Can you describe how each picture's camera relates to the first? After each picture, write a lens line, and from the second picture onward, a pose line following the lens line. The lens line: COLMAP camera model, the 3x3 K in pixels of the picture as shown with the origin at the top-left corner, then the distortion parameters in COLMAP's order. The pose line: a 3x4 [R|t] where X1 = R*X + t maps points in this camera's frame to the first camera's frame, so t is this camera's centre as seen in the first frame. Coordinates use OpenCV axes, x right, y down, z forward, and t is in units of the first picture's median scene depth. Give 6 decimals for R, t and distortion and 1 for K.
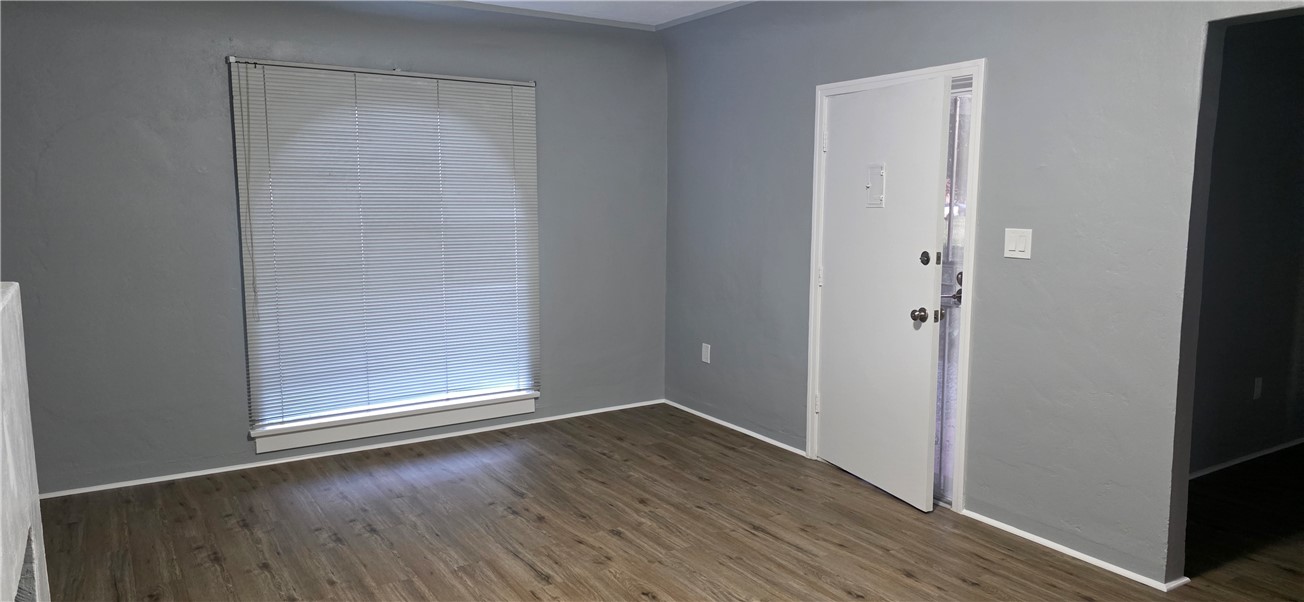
lens RADIAL K [[873.6, 0, 656.6], [0, 873.6, 299.6], [0, 0, 1]] dist [0.081293, -0.075743]
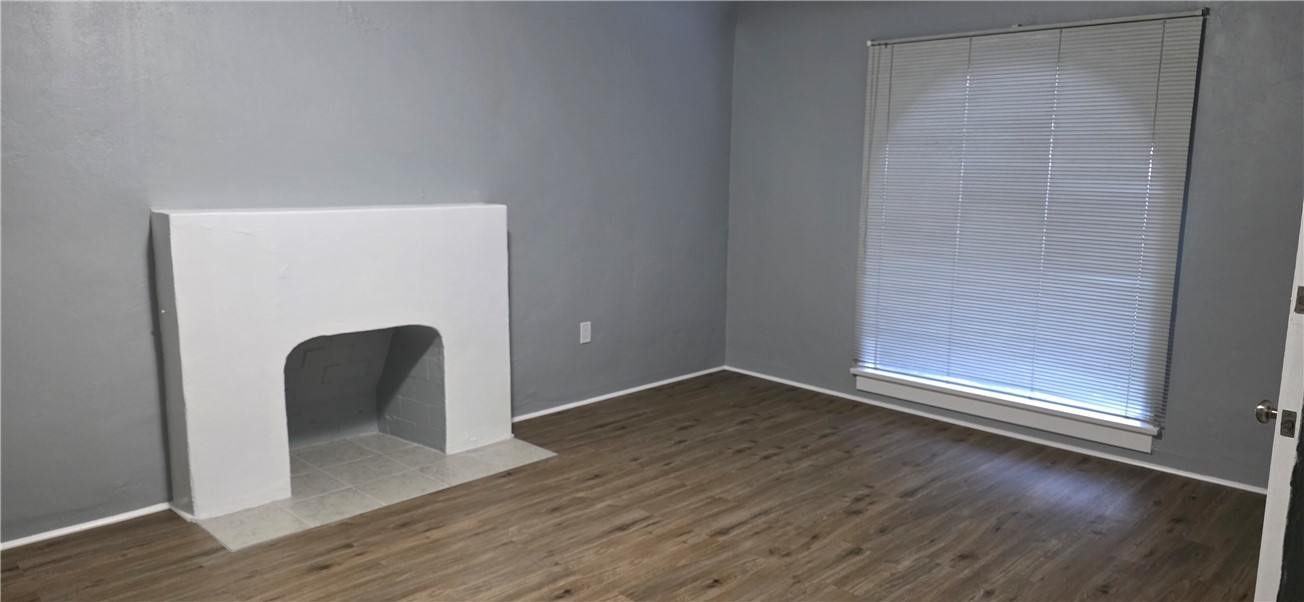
lens RADIAL K [[873.6, 0, 656.6], [0, 873.6, 299.6], [0, 0, 1]] dist [0.081293, -0.075743]
pose [[0.227079, 0.156221, -0.961265, 0.626100], [-0.133139, 0.982763, 0.128263, -0.057153], [0.964733, 0.098856, 0.243964, 0.507928]]
